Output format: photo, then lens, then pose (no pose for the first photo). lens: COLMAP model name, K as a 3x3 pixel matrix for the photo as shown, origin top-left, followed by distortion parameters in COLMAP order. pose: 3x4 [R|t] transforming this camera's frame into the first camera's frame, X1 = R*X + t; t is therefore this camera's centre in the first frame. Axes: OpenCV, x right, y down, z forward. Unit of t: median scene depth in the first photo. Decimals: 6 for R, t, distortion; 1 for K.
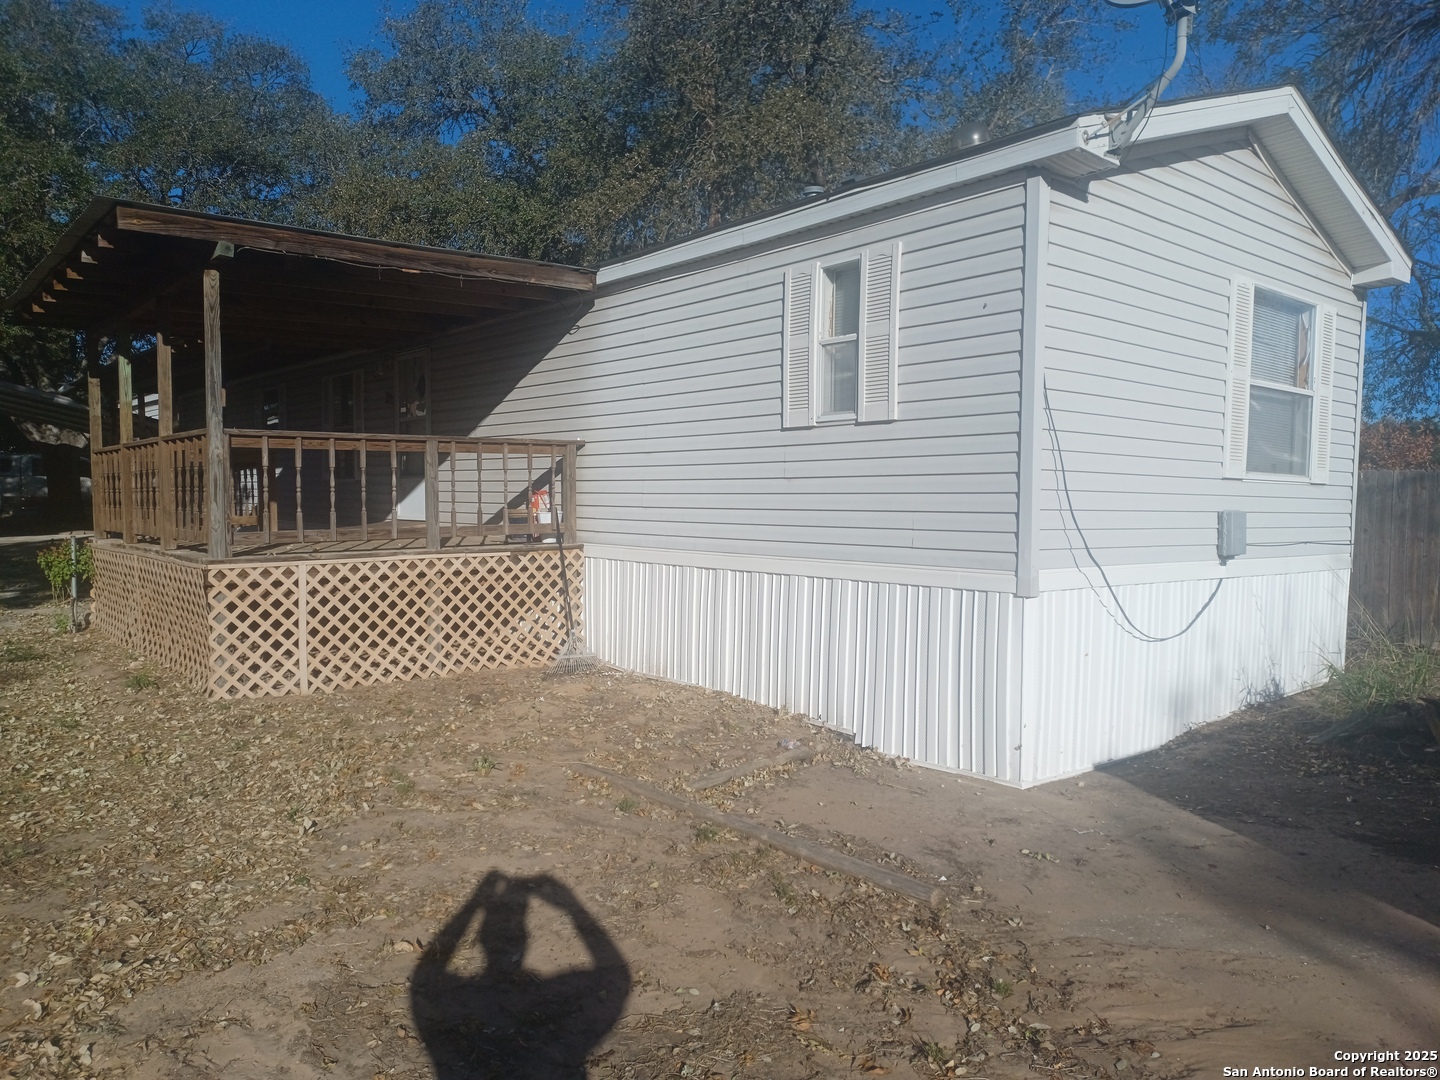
lens RADIAL K [[1026.2, 0, 721.0], [0, 1026.2, 547.9], [0, 0, 1]] dist [0.056537, -0.021162]
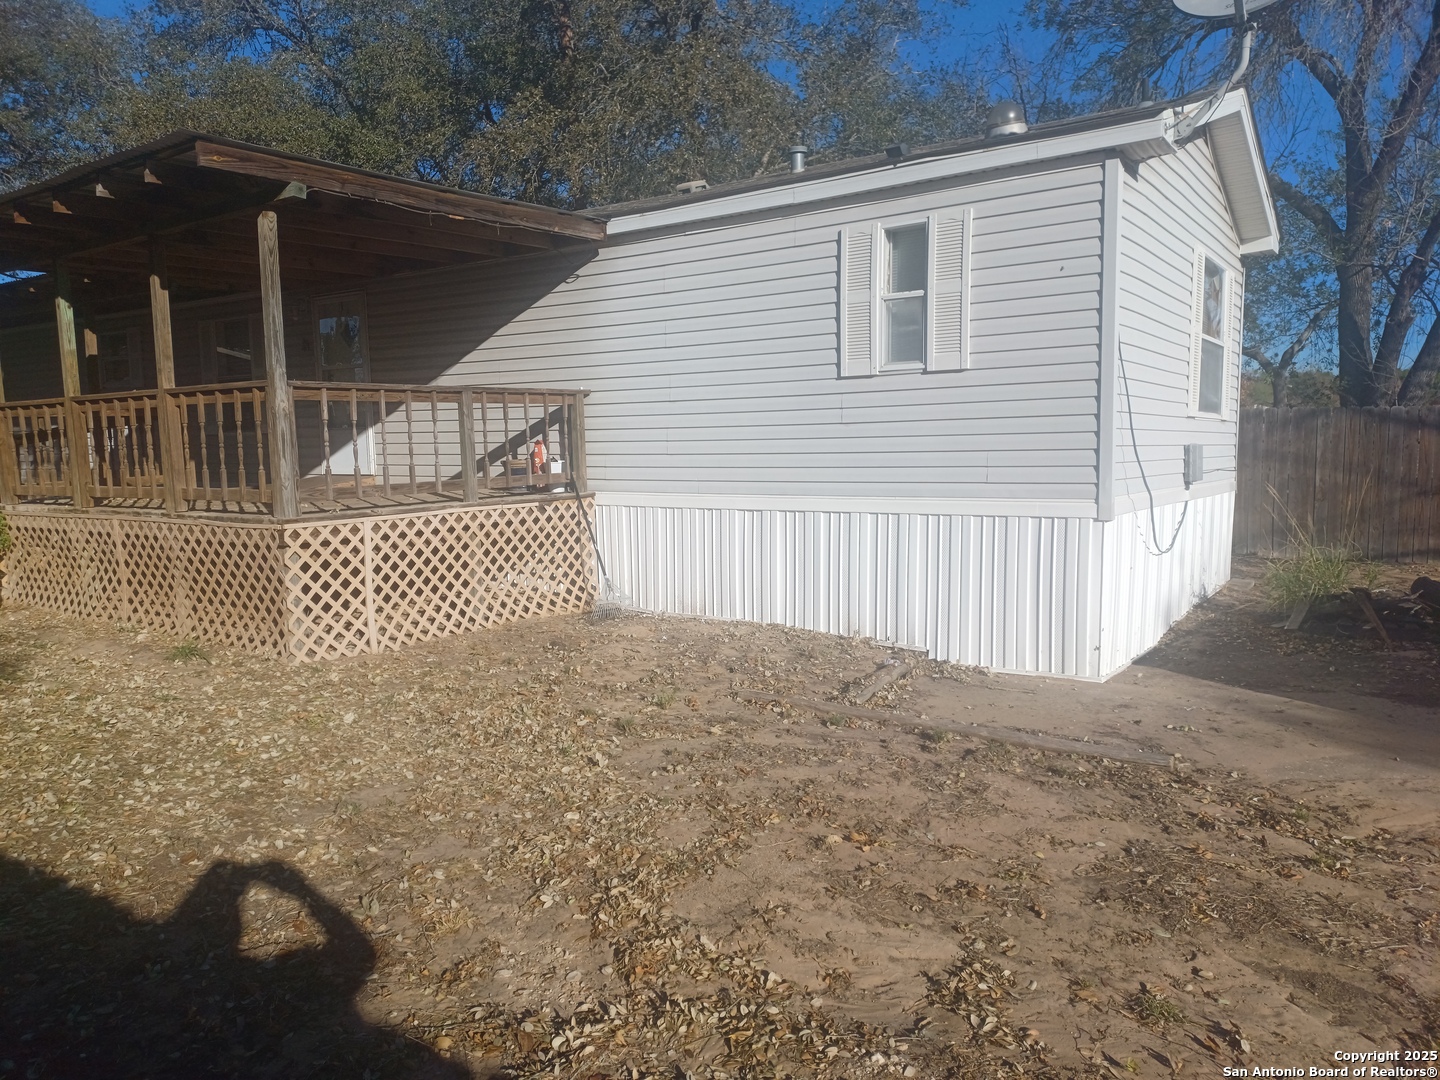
lens RADIAL K [[1026.2, 0, 729.5], [0, 1026.2, 541.2], [0, 0, 1]] dist [0.056537, -0.021162]
pose [[0.966986, -0.045329, 0.250765, -0.337165], [0.033813, 0.998174, 0.050047, -0.002020], [-0.252575, -0.039915, 0.966754, -0.026668]]
